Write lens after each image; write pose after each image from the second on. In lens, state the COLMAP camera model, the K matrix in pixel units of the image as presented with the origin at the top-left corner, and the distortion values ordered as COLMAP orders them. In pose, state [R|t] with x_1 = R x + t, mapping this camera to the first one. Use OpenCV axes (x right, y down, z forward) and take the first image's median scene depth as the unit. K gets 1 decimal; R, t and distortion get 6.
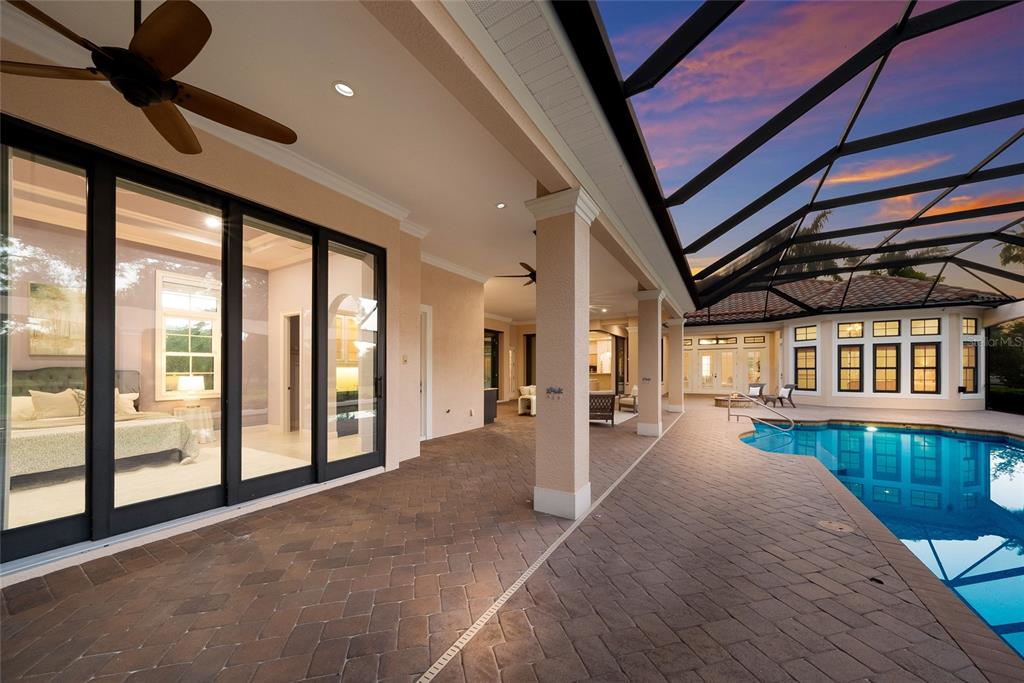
lens RADIAL K [[354.0, 0, 522.2], [0, 354.0, 370.5], [0, 0, 1]] dist [-0.005565, -0.000410]
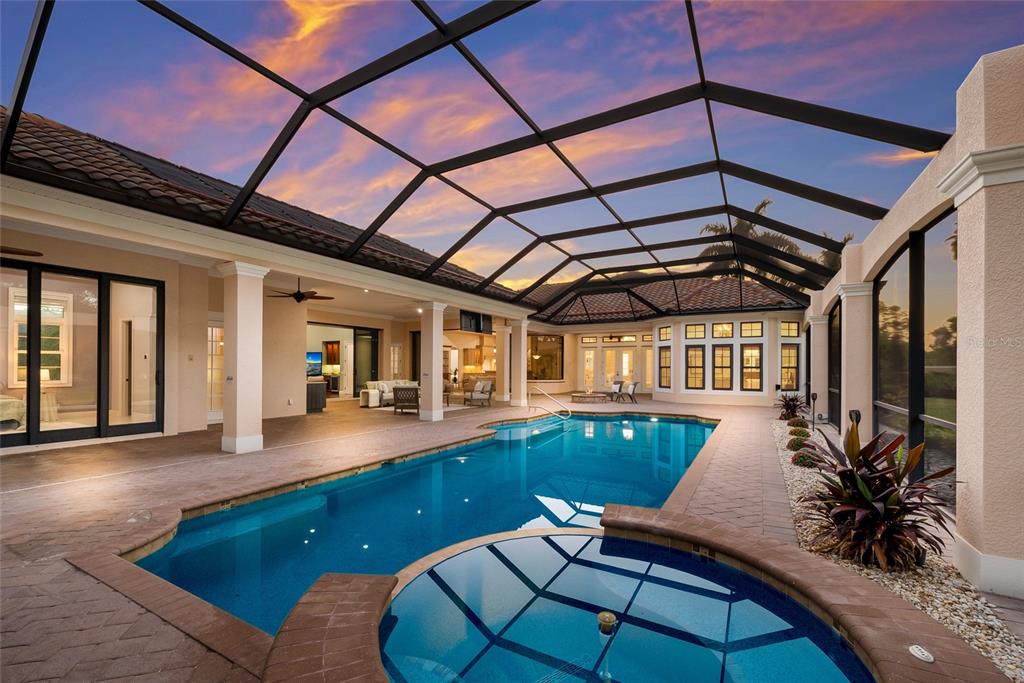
lens RADIAL K [[426.2, 0, 518.6], [0, 426.2, 368.8], [0, 0, 1]] dist [0.002784, 0.000297]
pose [[0.999809, 0.006694, 0.018376, 0.399303], [-0.006730, 0.999975, 0.001933, -0.000019], [-0.018362, -0.002056, 0.999829, -0.298055]]
